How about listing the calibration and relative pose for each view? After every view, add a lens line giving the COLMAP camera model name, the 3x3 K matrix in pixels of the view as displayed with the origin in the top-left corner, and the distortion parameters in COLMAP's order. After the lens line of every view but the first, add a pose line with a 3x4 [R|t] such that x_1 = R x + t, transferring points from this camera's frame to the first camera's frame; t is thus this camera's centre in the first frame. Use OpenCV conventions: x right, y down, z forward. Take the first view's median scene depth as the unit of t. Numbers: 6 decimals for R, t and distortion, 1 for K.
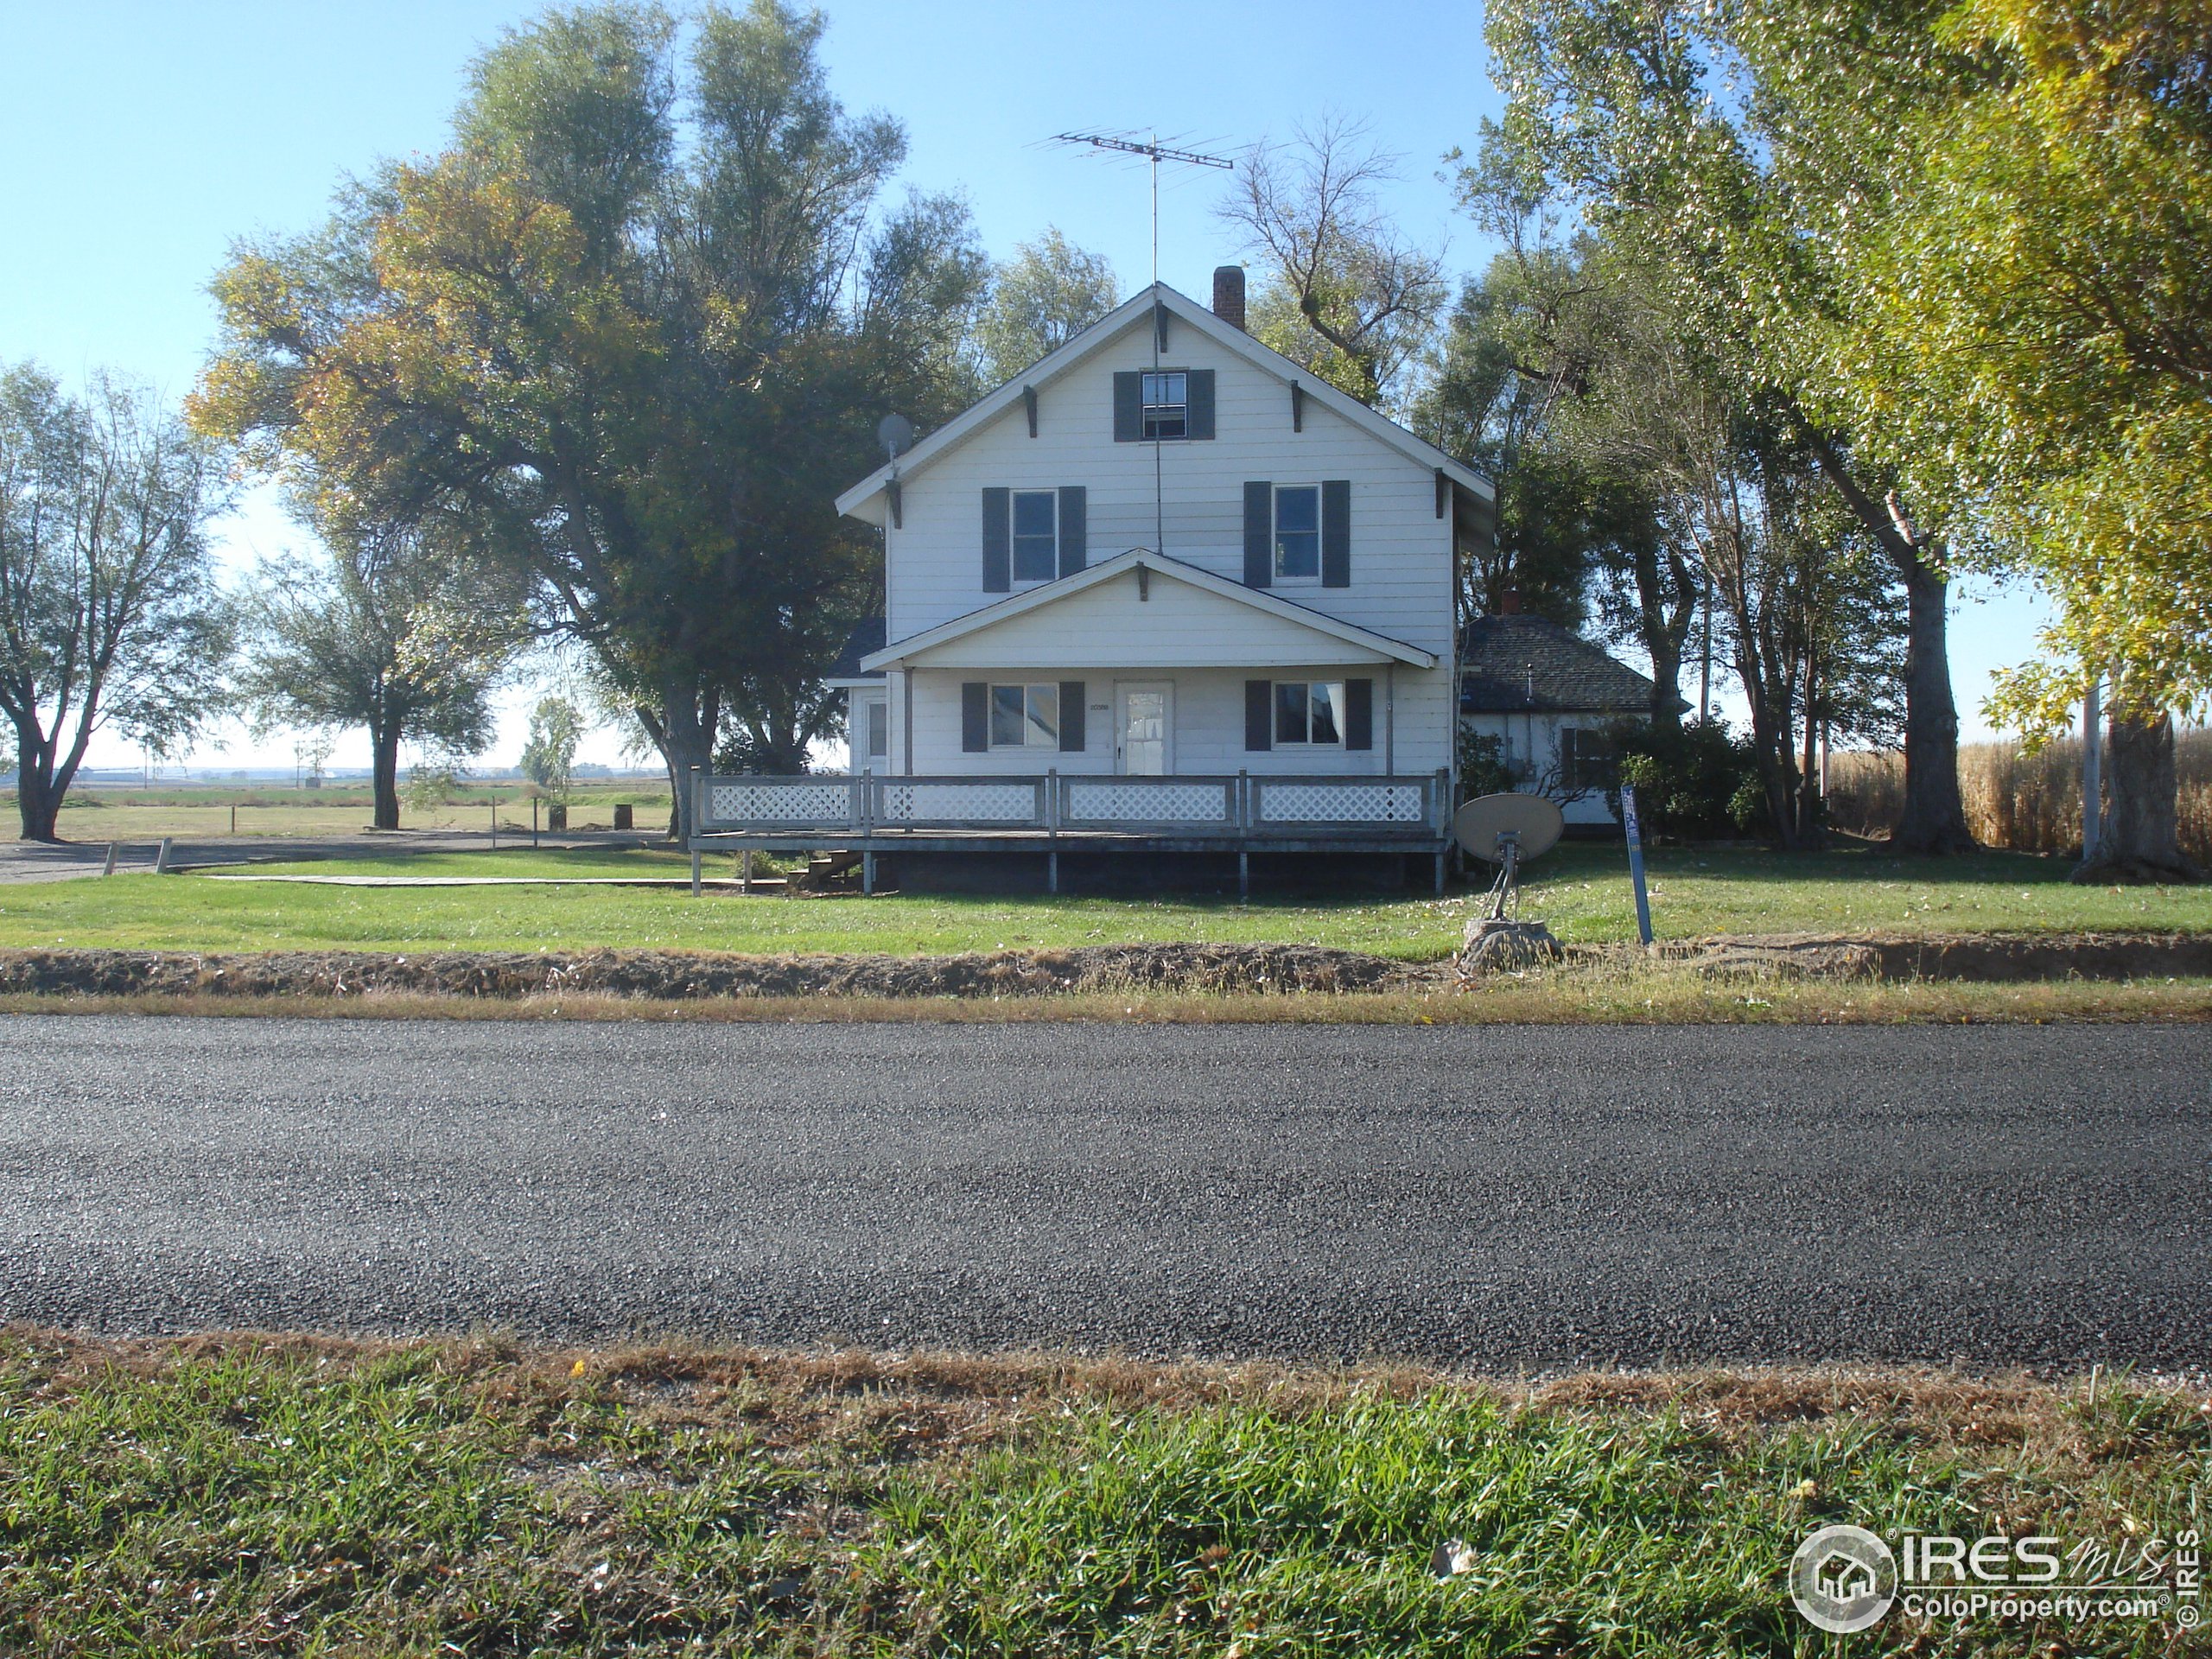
lens RADIAL K [[2585.7, 0, 1106.0], [0, 2585.7, 829.5], [0, 0, 1]] dist [-0.068493, 0.010479]
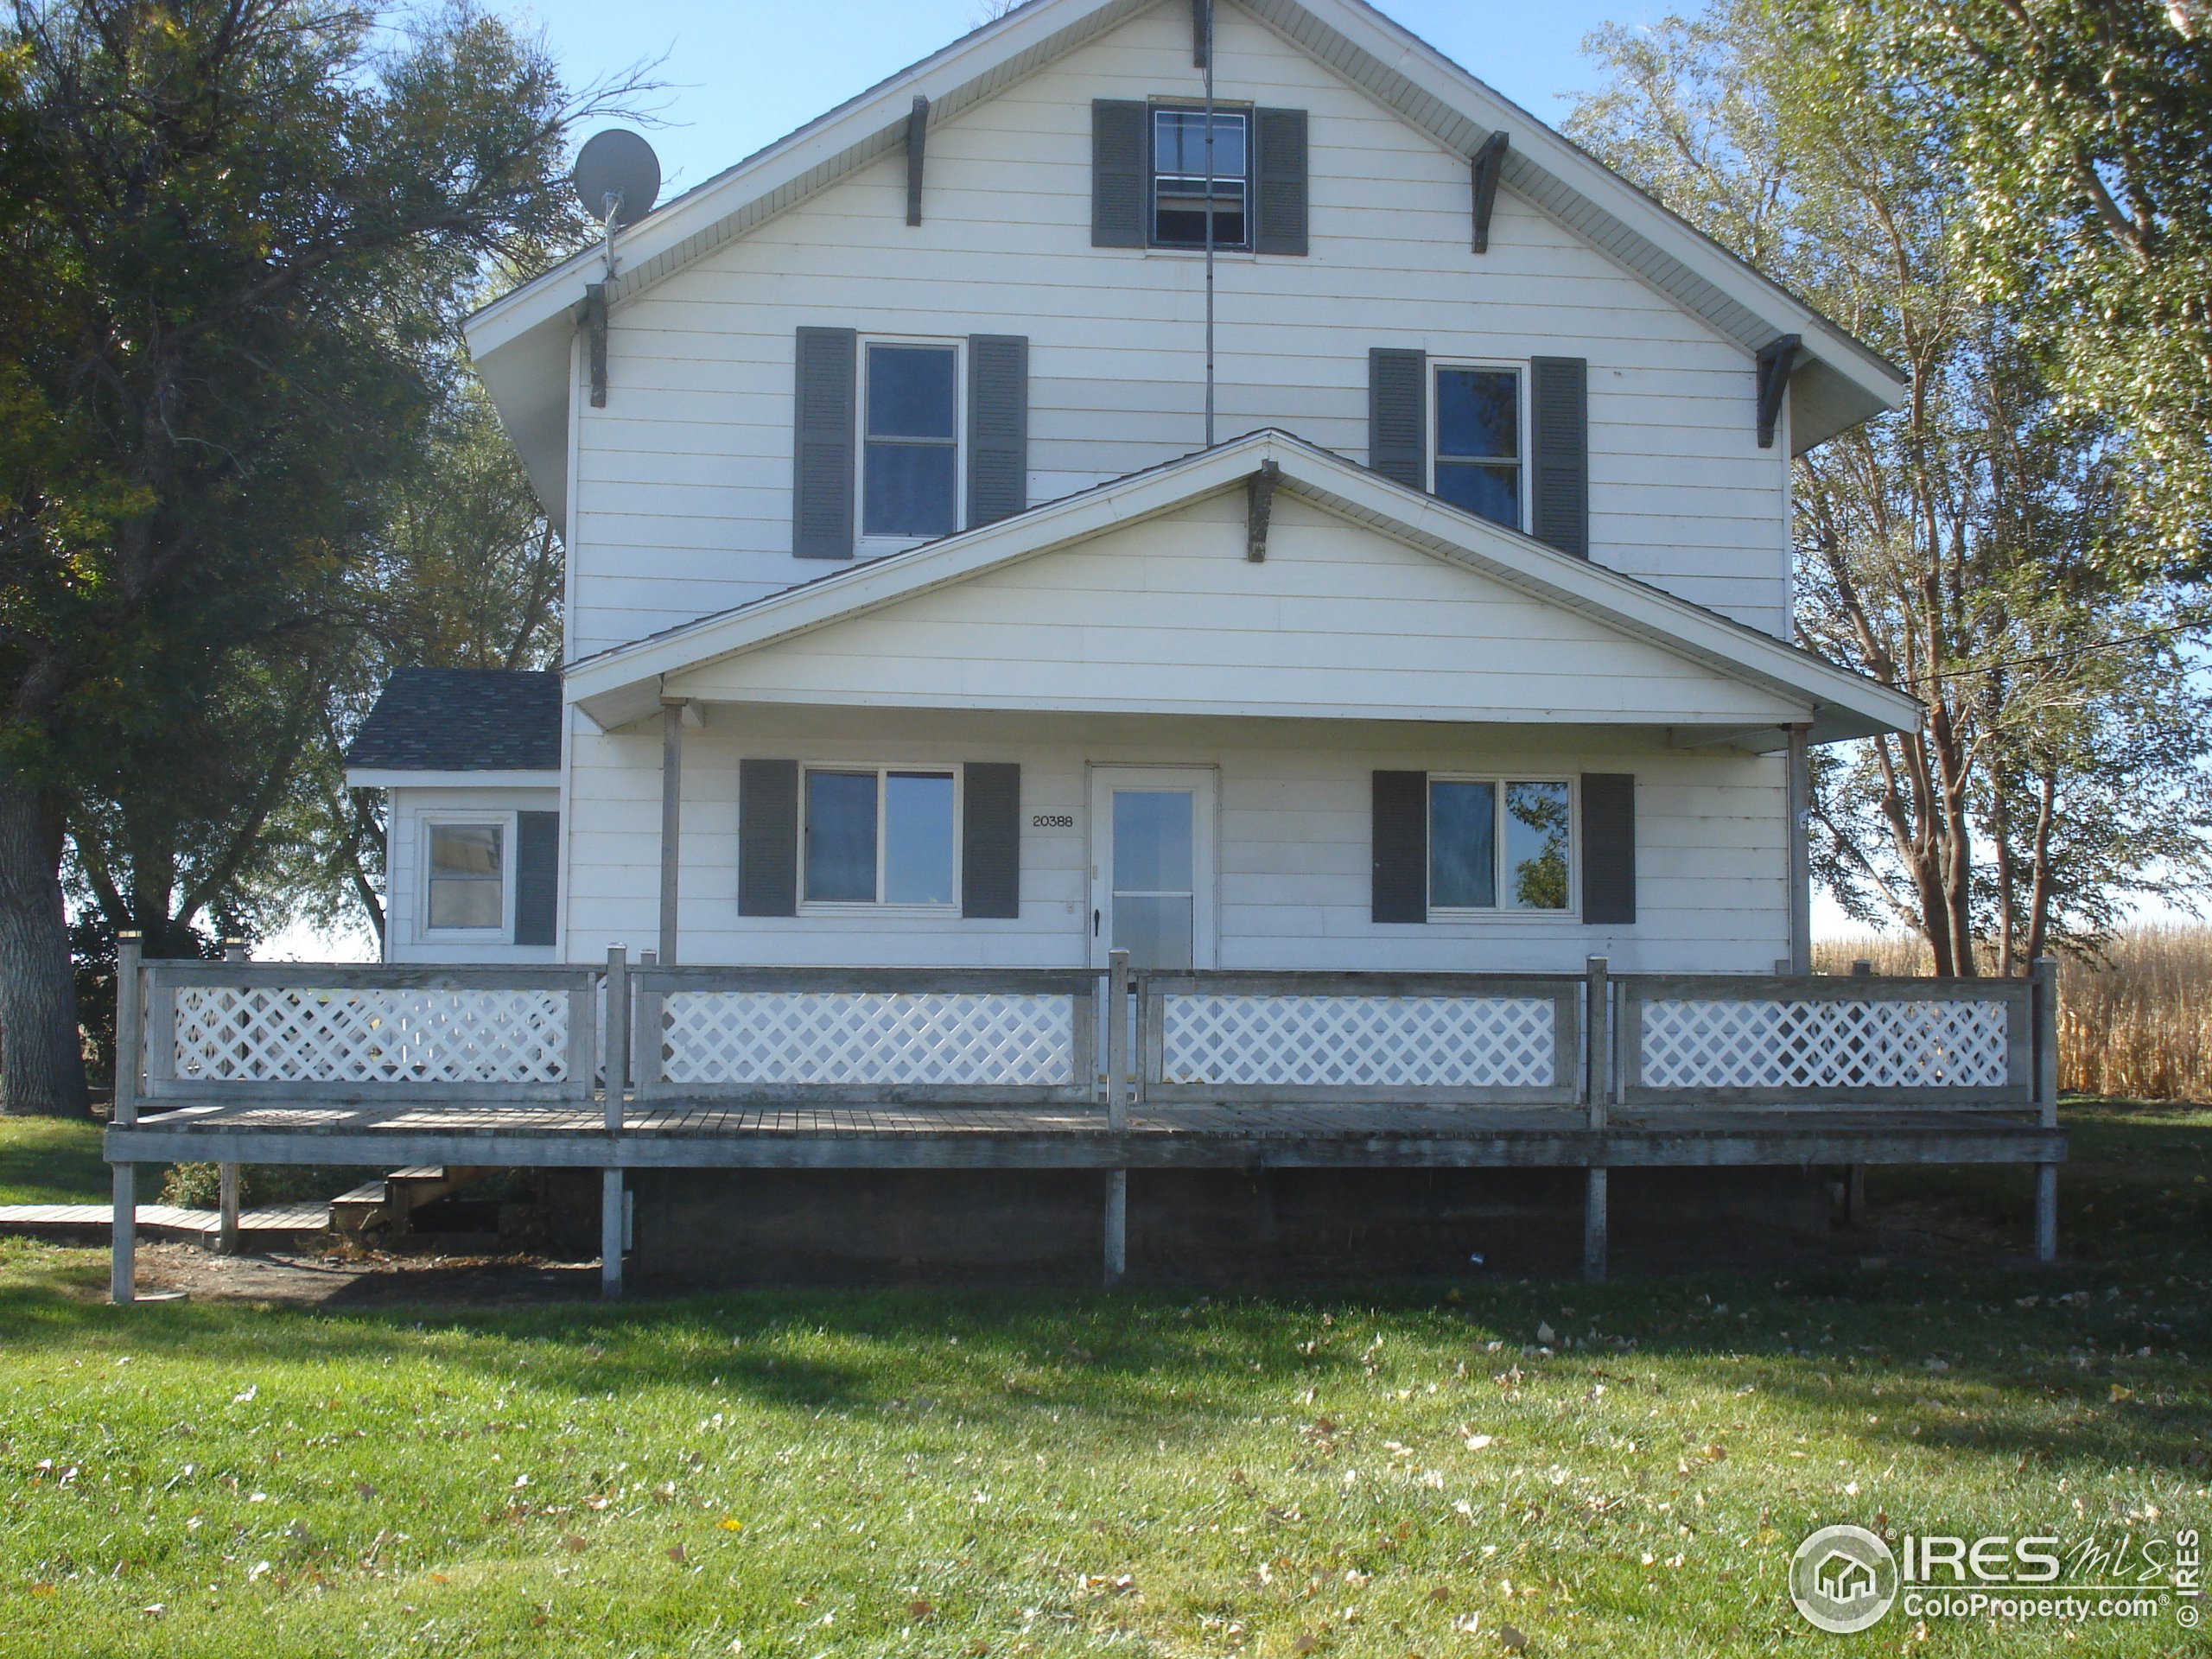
lens RADIAL K [[2585.7, 0, 1106.0], [0, 2585.7, 829.5], [0, 0, 1]] dist [-0.068493, 0.010479]
pose [[0.962407, 0.028399, 0.270122, -0.115607], [-0.006024, 0.996506, -0.083303, -0.008536], [-0.271544, 0.078544, 0.959216, 0.569119]]
